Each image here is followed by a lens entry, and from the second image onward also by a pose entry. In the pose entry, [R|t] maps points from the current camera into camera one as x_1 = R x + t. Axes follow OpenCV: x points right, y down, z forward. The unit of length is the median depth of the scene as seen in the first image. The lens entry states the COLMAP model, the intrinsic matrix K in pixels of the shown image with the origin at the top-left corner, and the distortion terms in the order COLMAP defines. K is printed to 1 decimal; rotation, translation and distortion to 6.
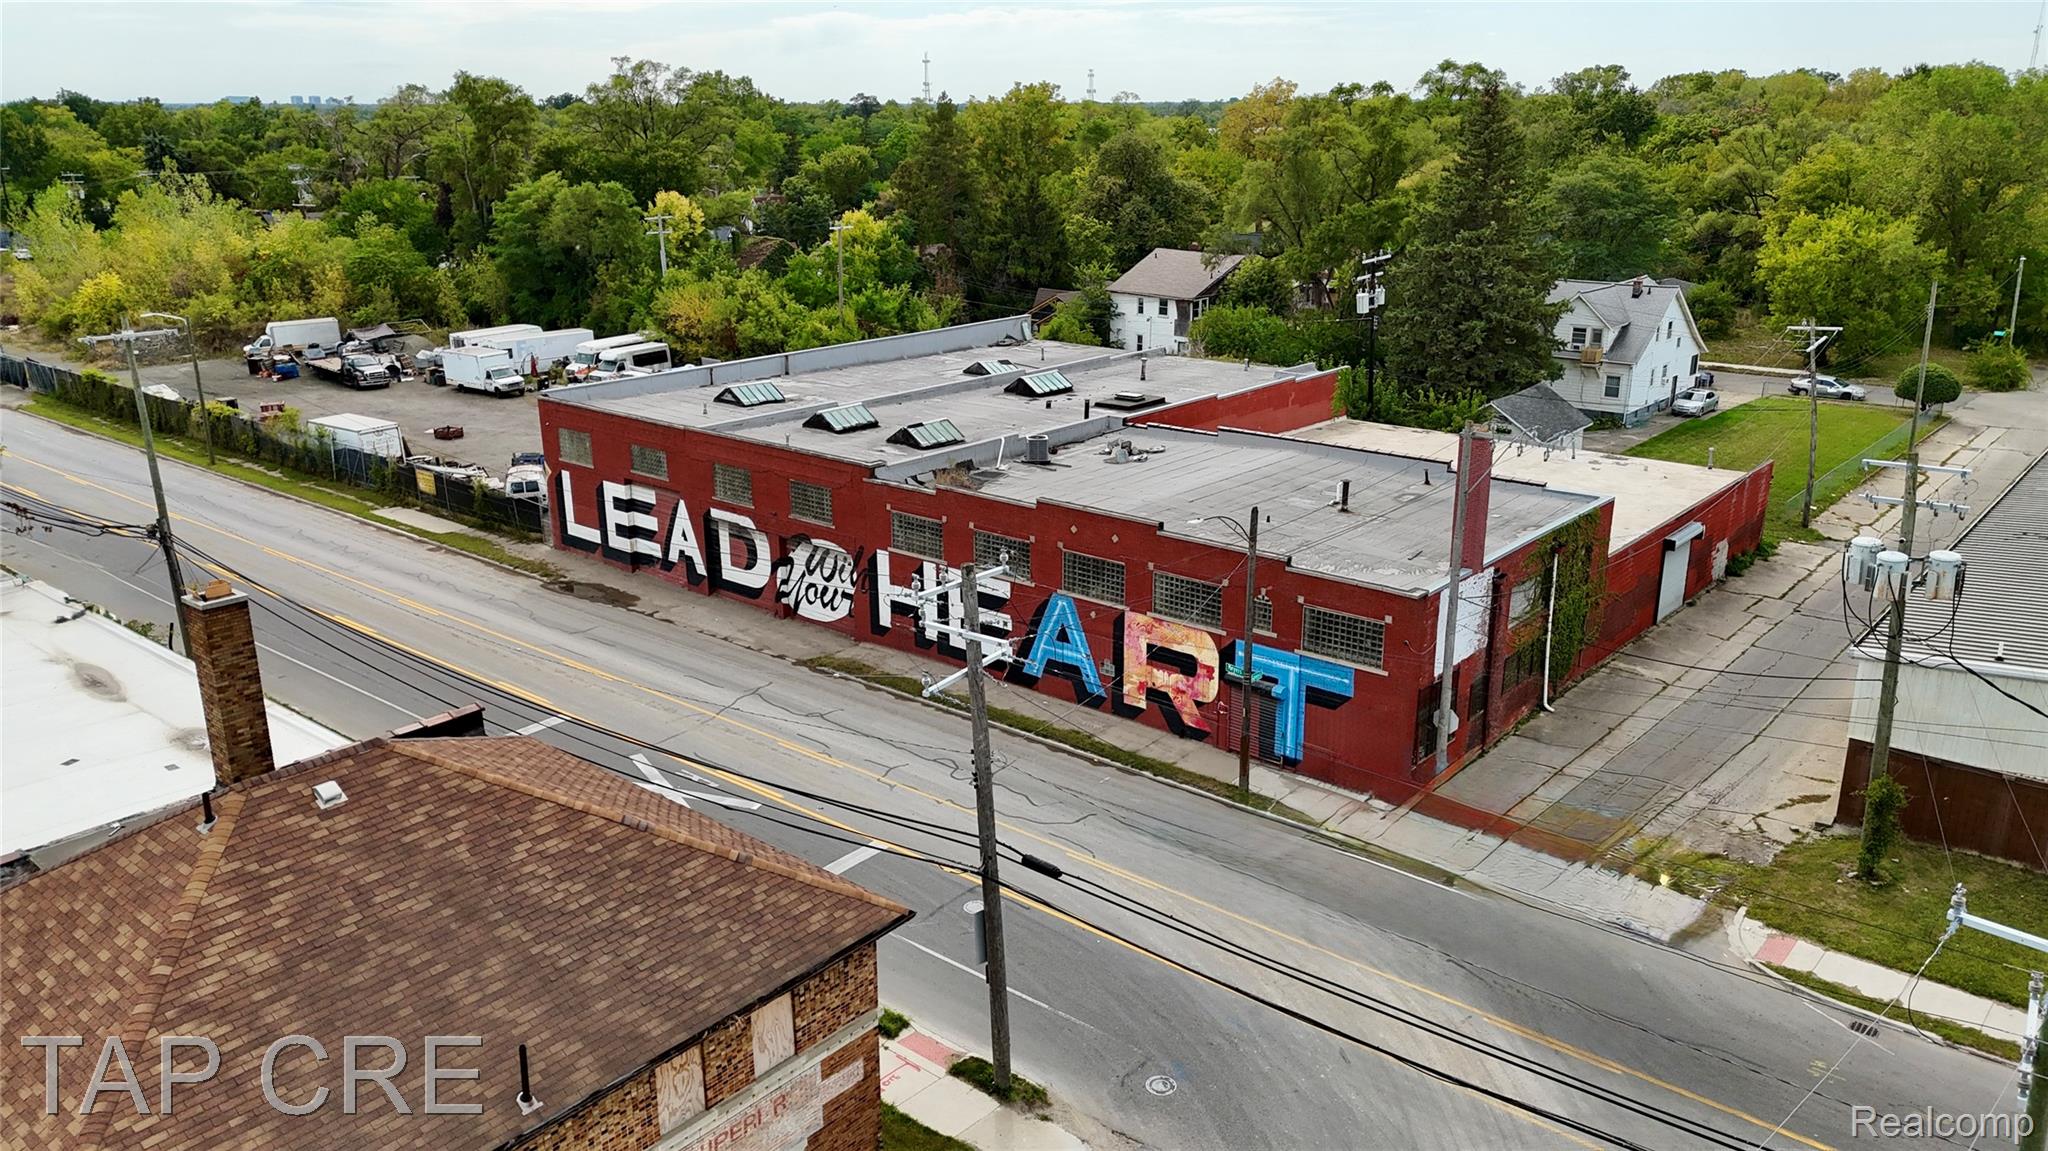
lens RADIAL K [[1522.2, 0, 1034.5], [0, 1522.2, 588.0], [0, 0, 1]] dist [0.065515, -0.055866]
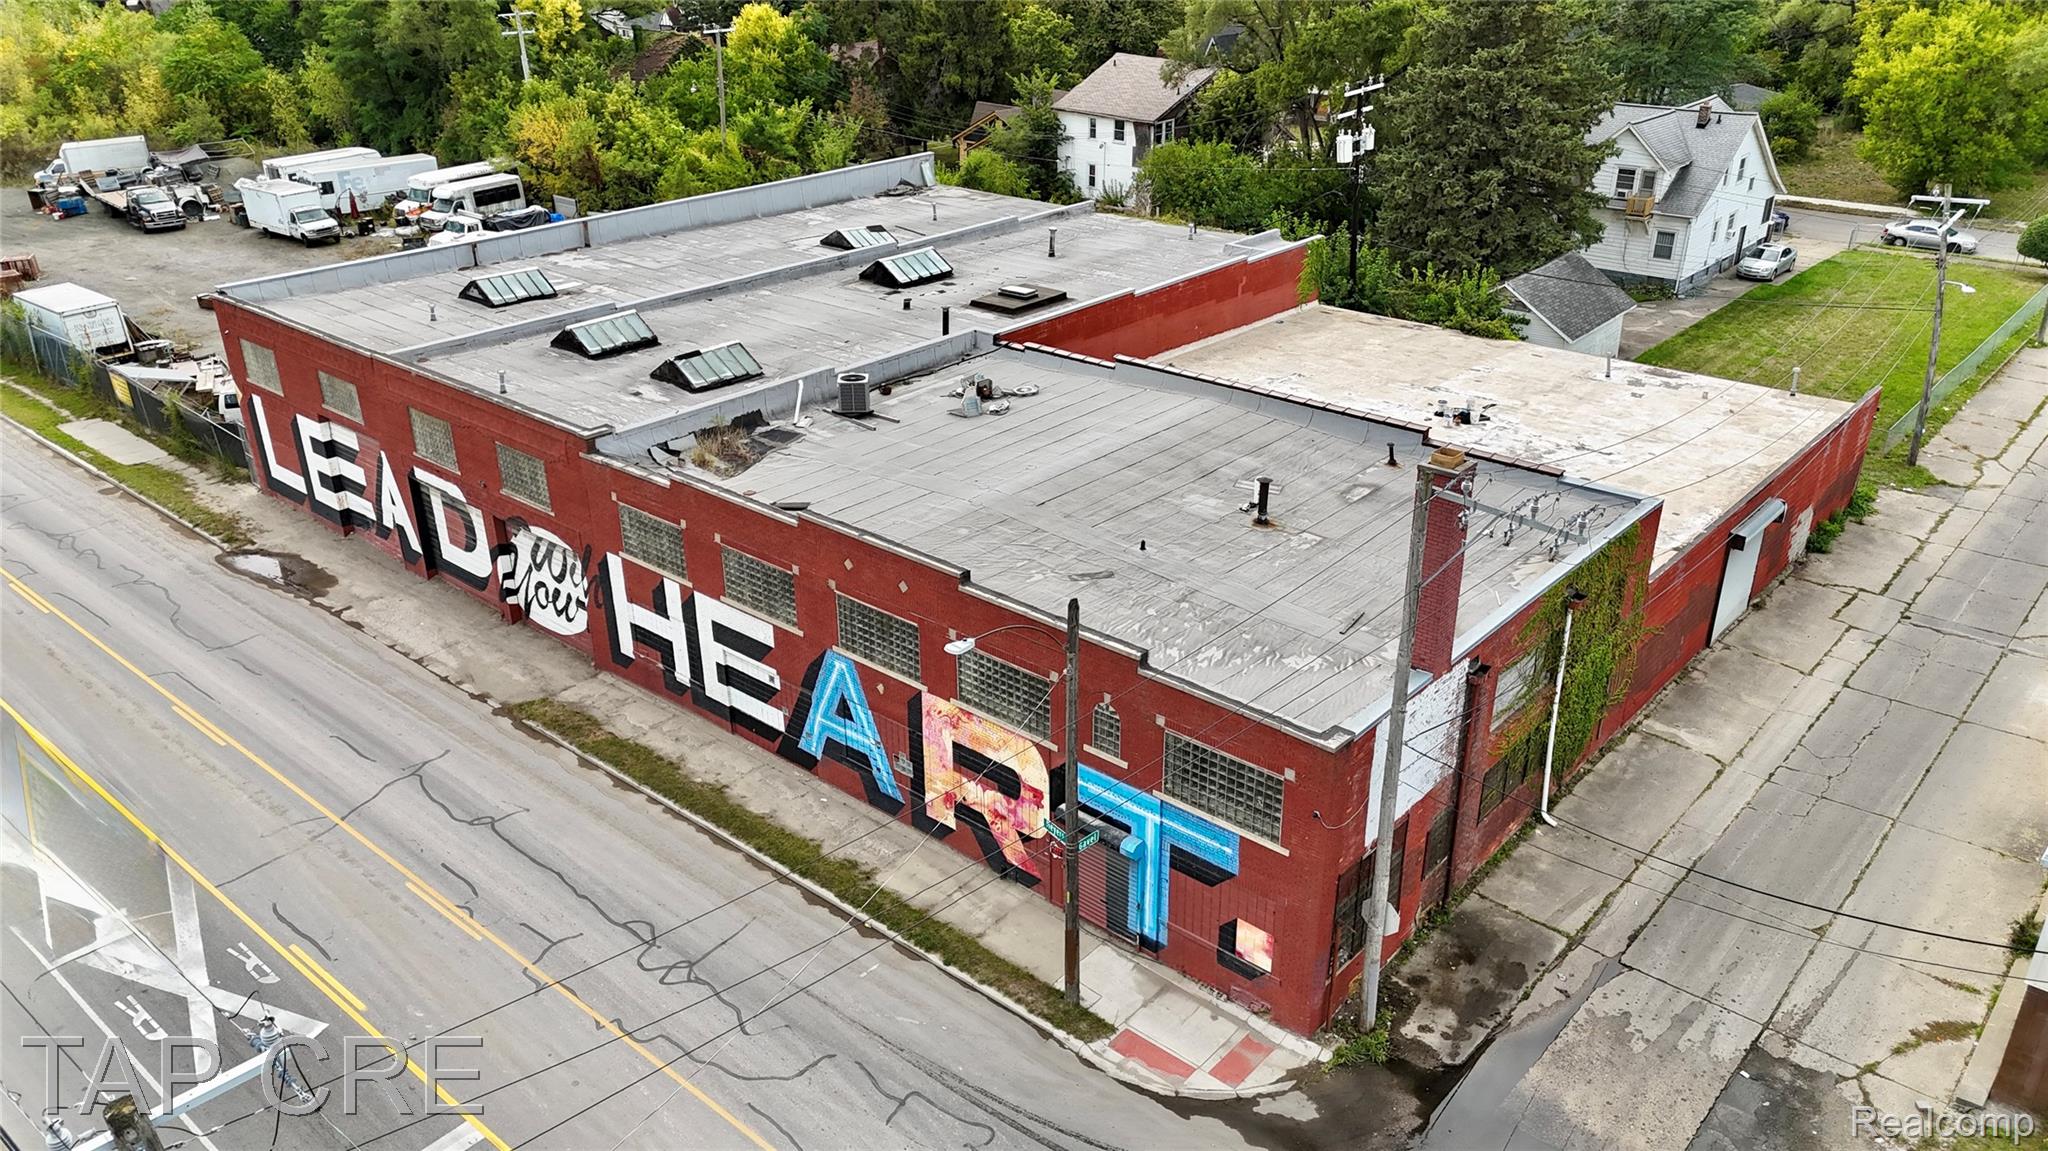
lens RADIAL K [[1522.2, 0, 1032.4], [0, 1522.2, 584.0], [0, 0, 1]] dist [0.065515, -0.055866]
pose [[0.999850, 0.004934, -0.016594, 0.084657], [-0.002647, 0.990828, 0.135106, -0.086525], [0.017108, -0.135042, 0.990692, 0.242837]]
